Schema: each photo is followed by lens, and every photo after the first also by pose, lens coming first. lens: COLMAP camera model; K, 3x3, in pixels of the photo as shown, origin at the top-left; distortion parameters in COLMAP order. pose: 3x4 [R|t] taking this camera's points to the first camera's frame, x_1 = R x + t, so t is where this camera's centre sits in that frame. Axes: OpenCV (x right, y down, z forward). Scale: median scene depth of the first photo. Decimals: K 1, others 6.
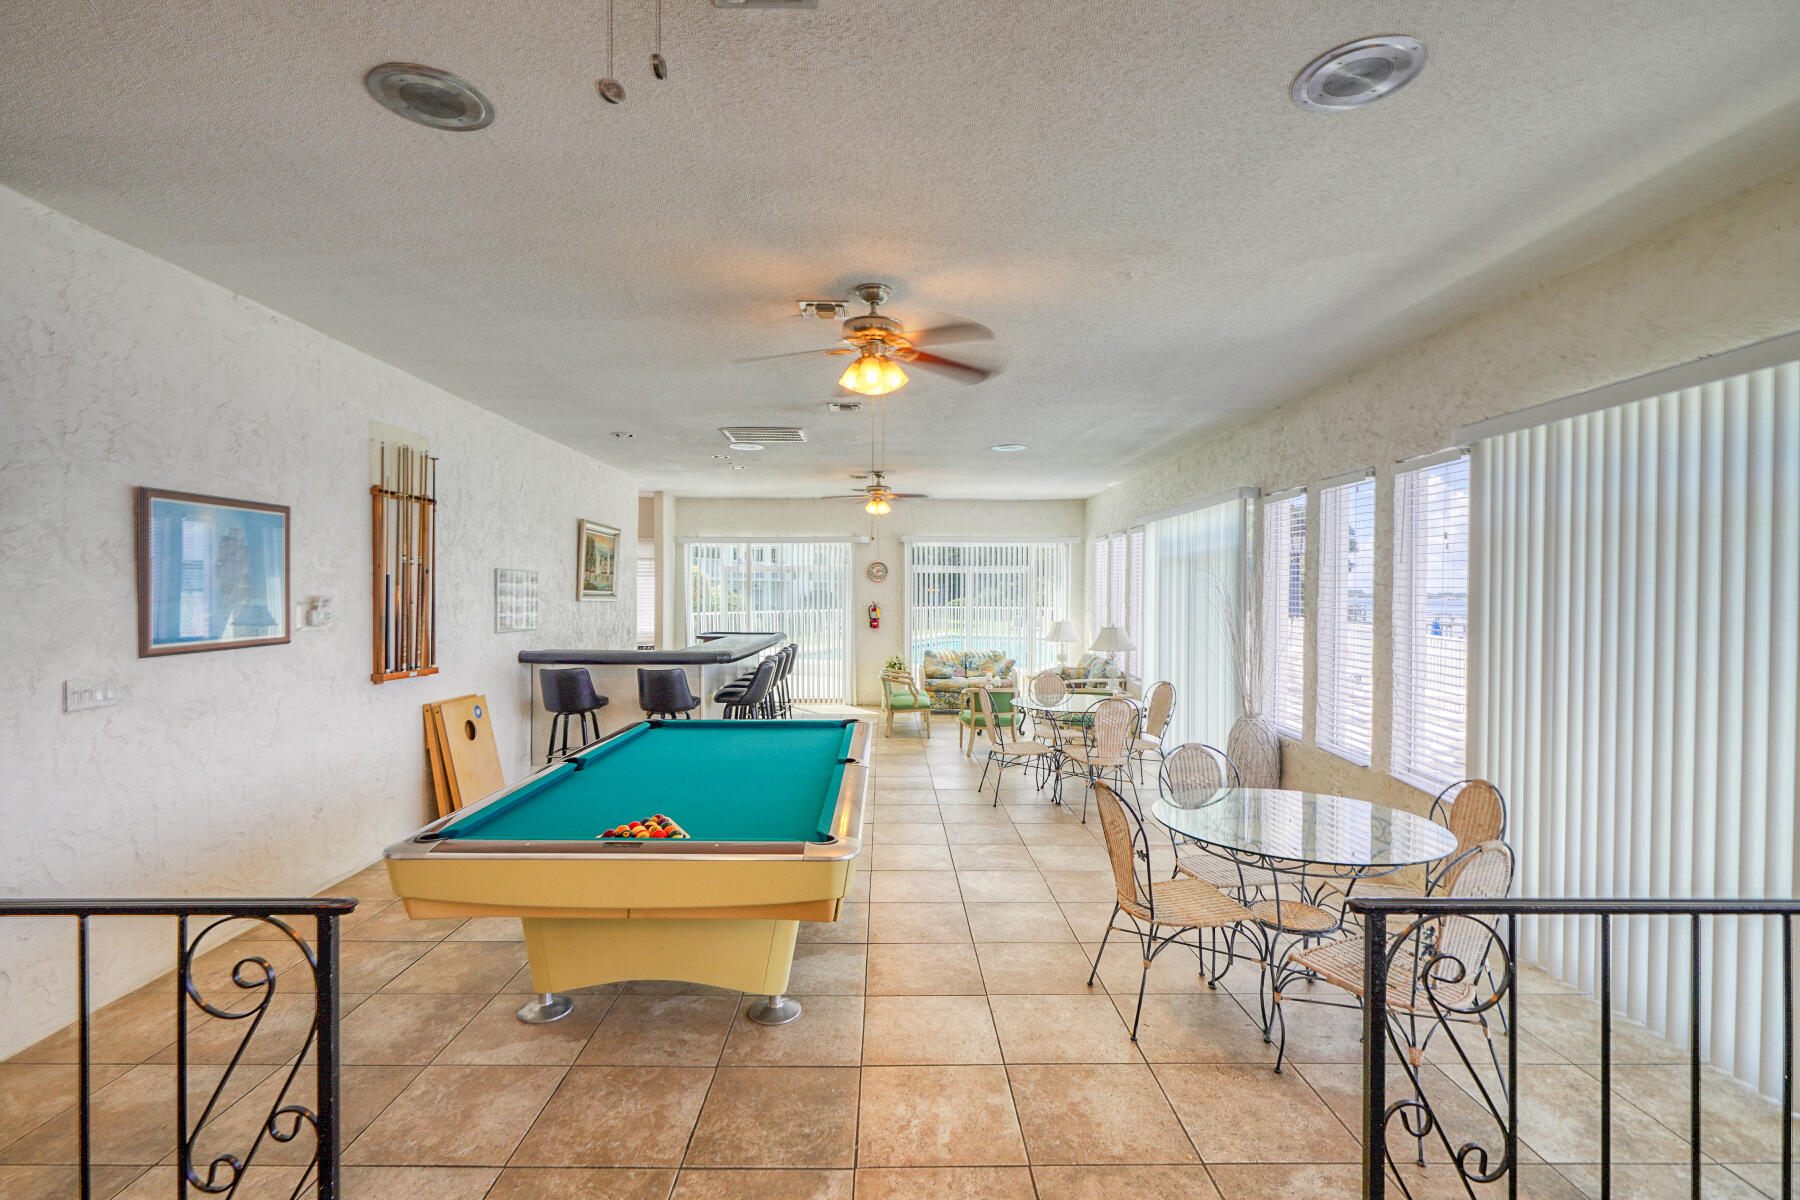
lens RADIAL K [[832.1, 0, 900.0], [0, 832.1, 600.0], [0, 0, 1]] dist [0.001022, -0.000029]
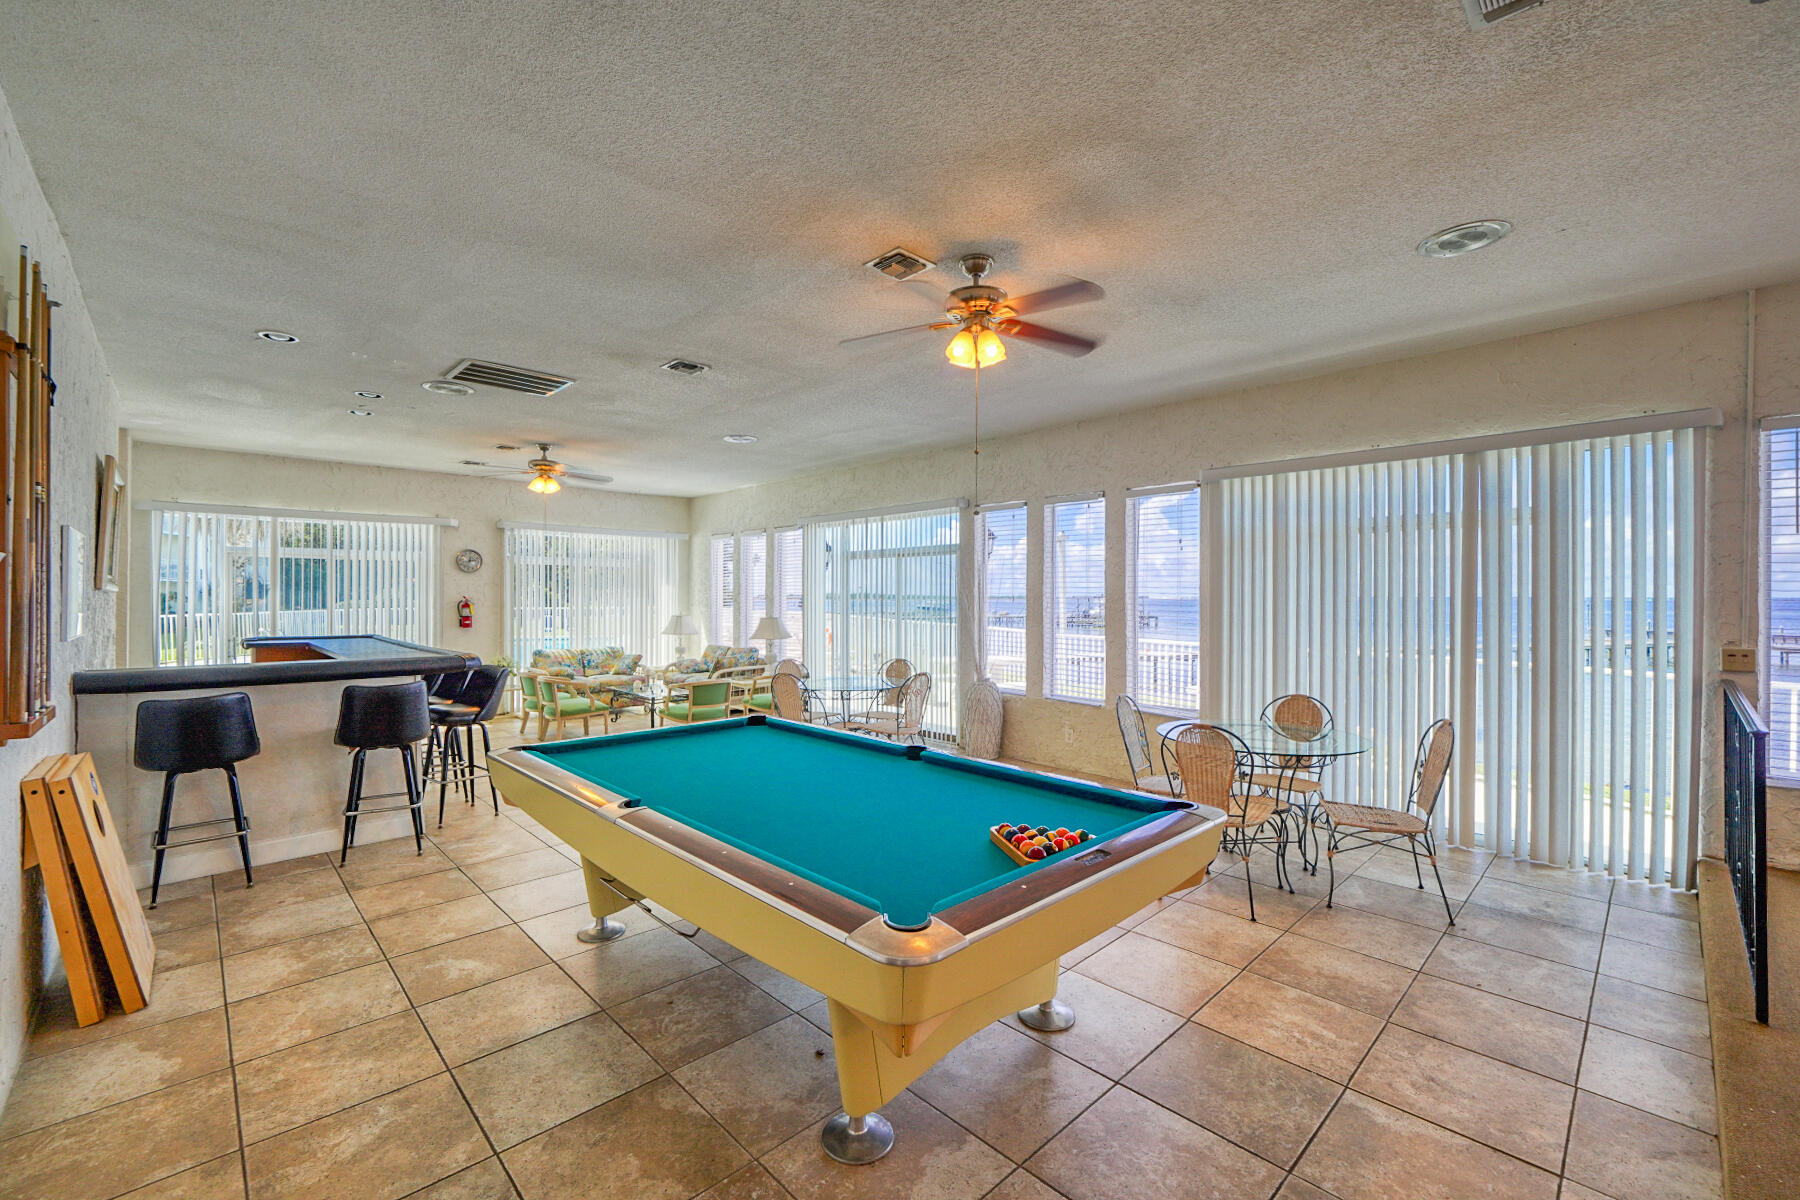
lens RADIAL K [[745.3, 0, 900.0], [0, 745.3, 600.0], [0, 0, 1]] dist [-0.008468, -0.000105]
pose [[0.723002, -0.004972, 0.690828, -0.350123], [0.006733, 0.999977, 0.000150, 0.012911], [-0.690814, 0.004543, 0.723019, 0.214745]]
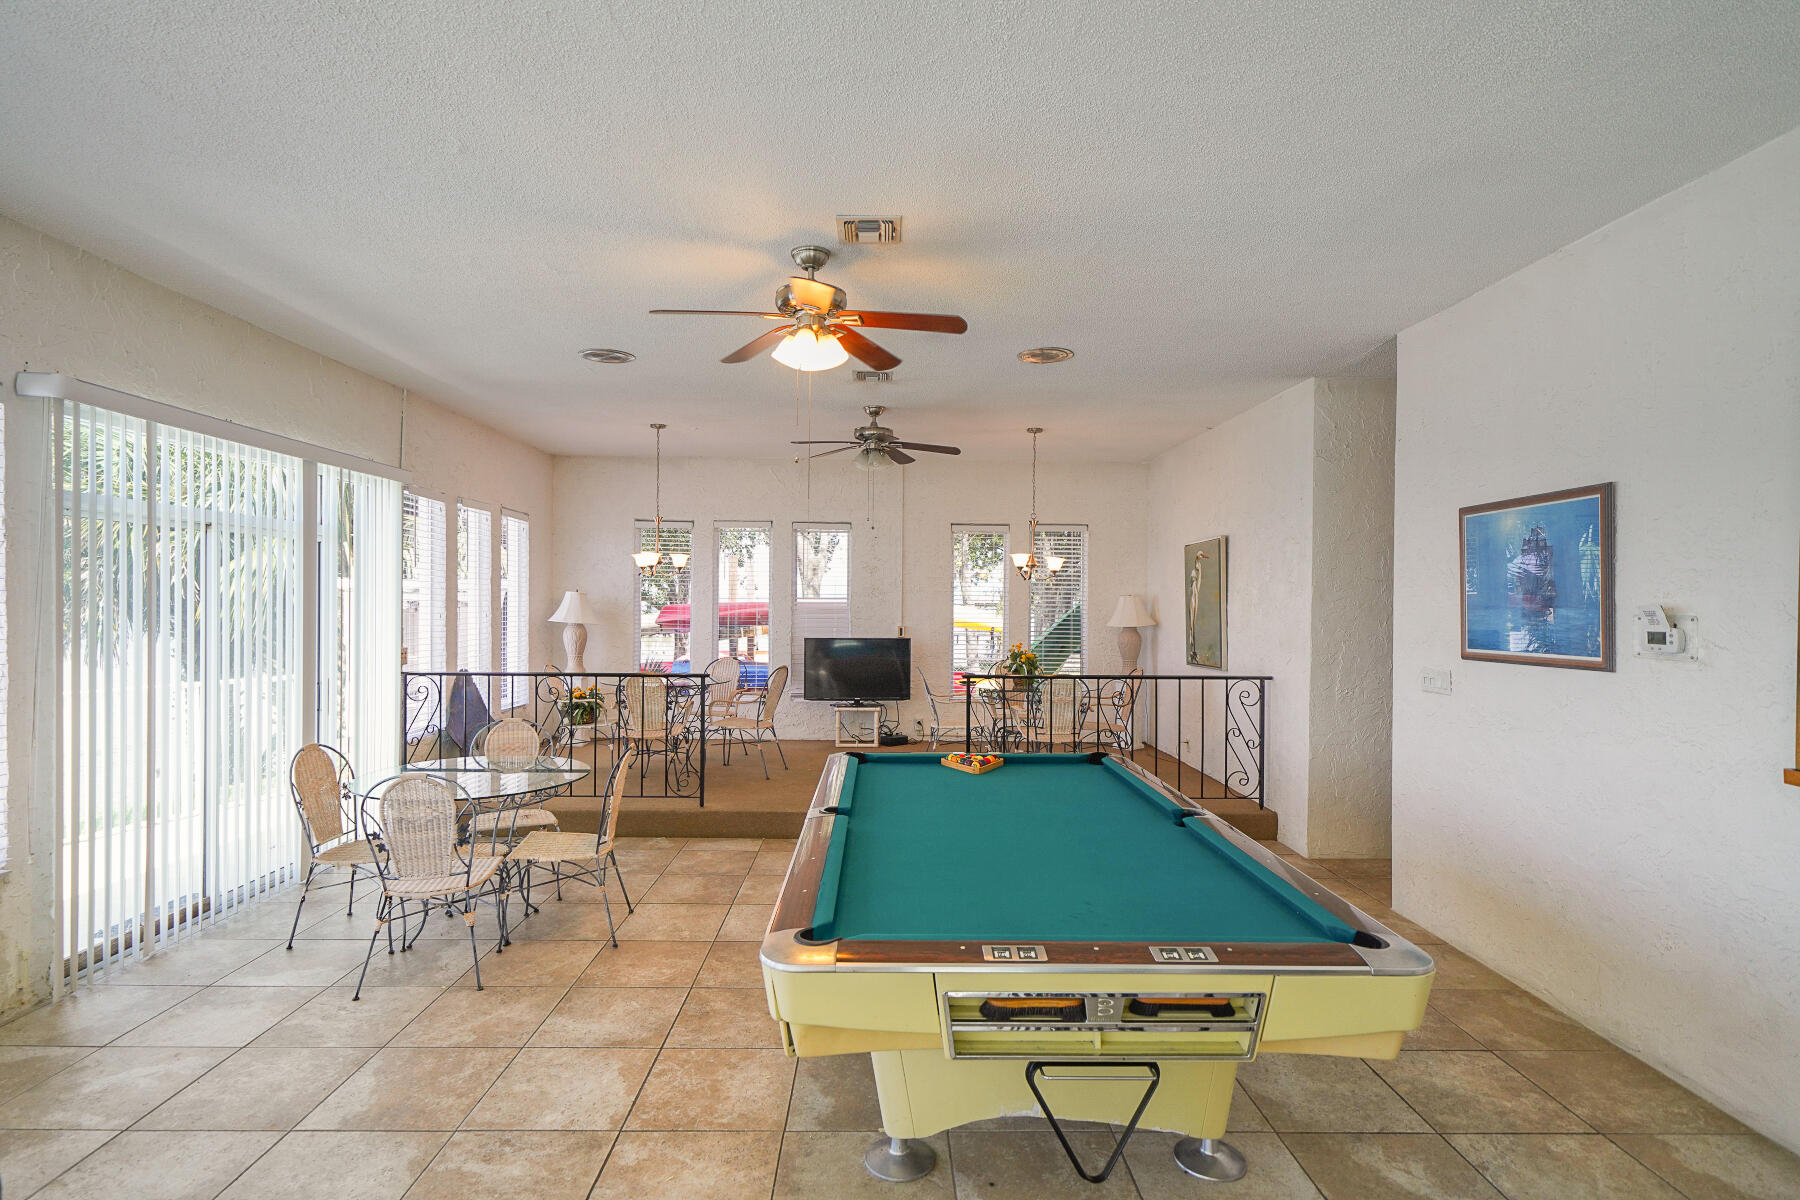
lens RADIAL K [[862.3, 0, 900.0], [0, 862.3, 600.0], [0, 0, 1]] dist [-0.001042, -0.000240]
pose [[-0.999941, -0.010692, -0.002084, -0.063695], [-0.010714, 0.999886, 0.010678, -0.006579], [0.001970, 0.010700, -0.999941, 0.955951]]
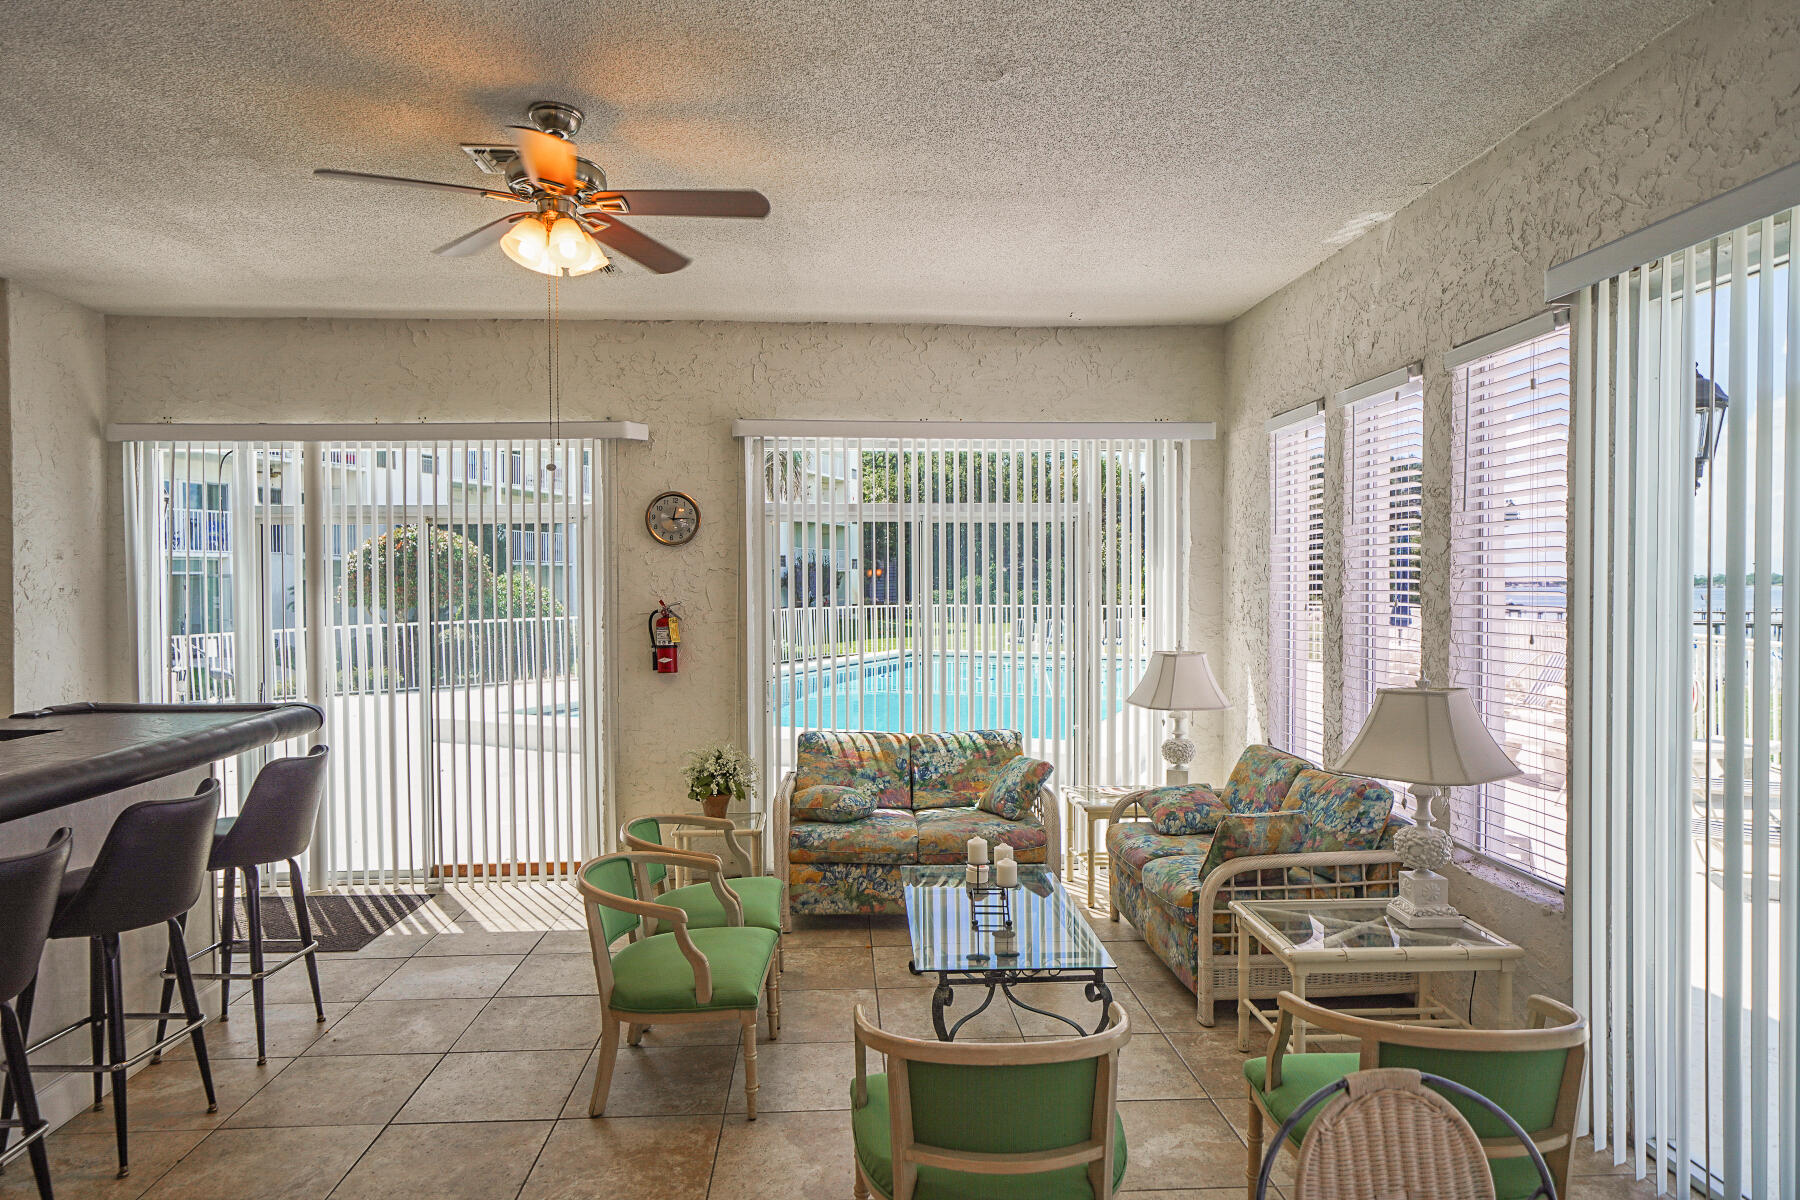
lens RADIAL K [[1082.9, 0, 900.0], [0, 1082.9, 600.0], [0, 0, 1]] dist [0.019029, 0.000755]
pose [[0.999245, -0.009402, 0.037684, 0.082661], [0.009037, 0.999911, 0.009857, -0.003069], [-0.037773, -0.009509, 0.999241, 0.769685]]
